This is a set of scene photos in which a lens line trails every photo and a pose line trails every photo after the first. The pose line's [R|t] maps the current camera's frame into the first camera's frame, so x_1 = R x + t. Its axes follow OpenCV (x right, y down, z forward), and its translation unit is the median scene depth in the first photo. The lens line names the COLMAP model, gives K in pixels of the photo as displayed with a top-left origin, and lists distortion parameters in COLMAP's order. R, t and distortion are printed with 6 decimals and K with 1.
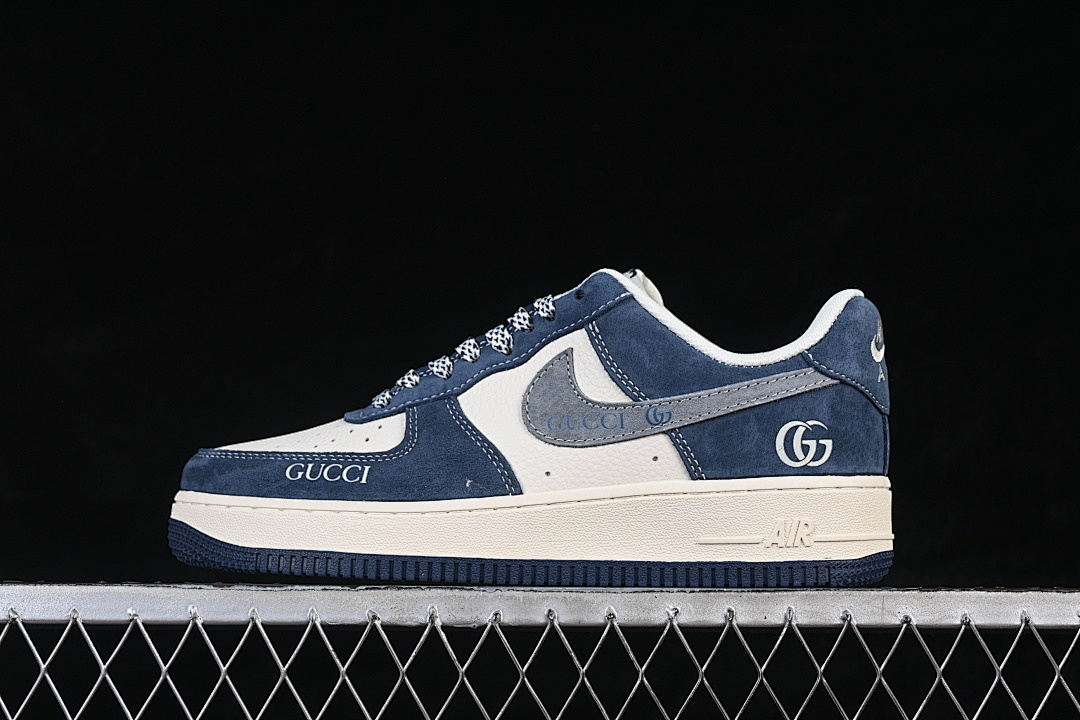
lens RADIAL K [[2367.5, 0, 540.0], [0, 2367.5, 360.0], [0, 0, 1]] dist [0.003415, -0.029041]
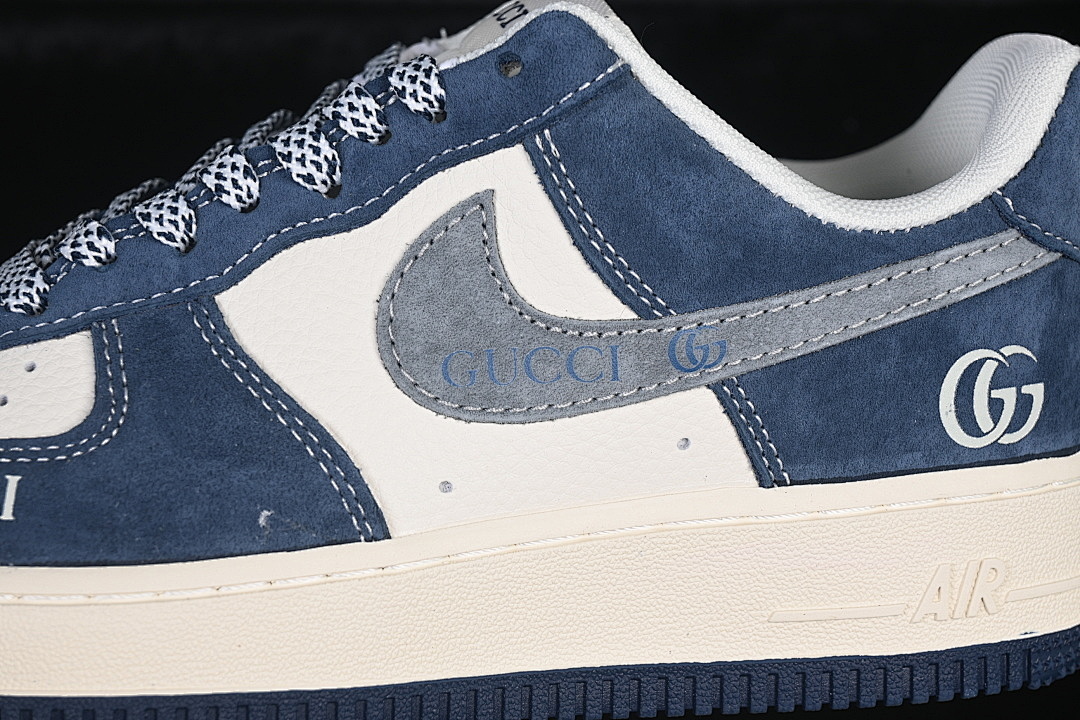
lens RADIAL K [[2367.5, 0, 540.0], [0, 2367.5, 360.0], [0, 0, 1]] dist [0.003415, -0.029041]
pose [[0.968892, -0.033705, 0.245177, -0.084648], [-0.018442, 0.978095, 0.207339, -0.064270], [-0.246795, -0.205411, 0.947047, 0.582669]]
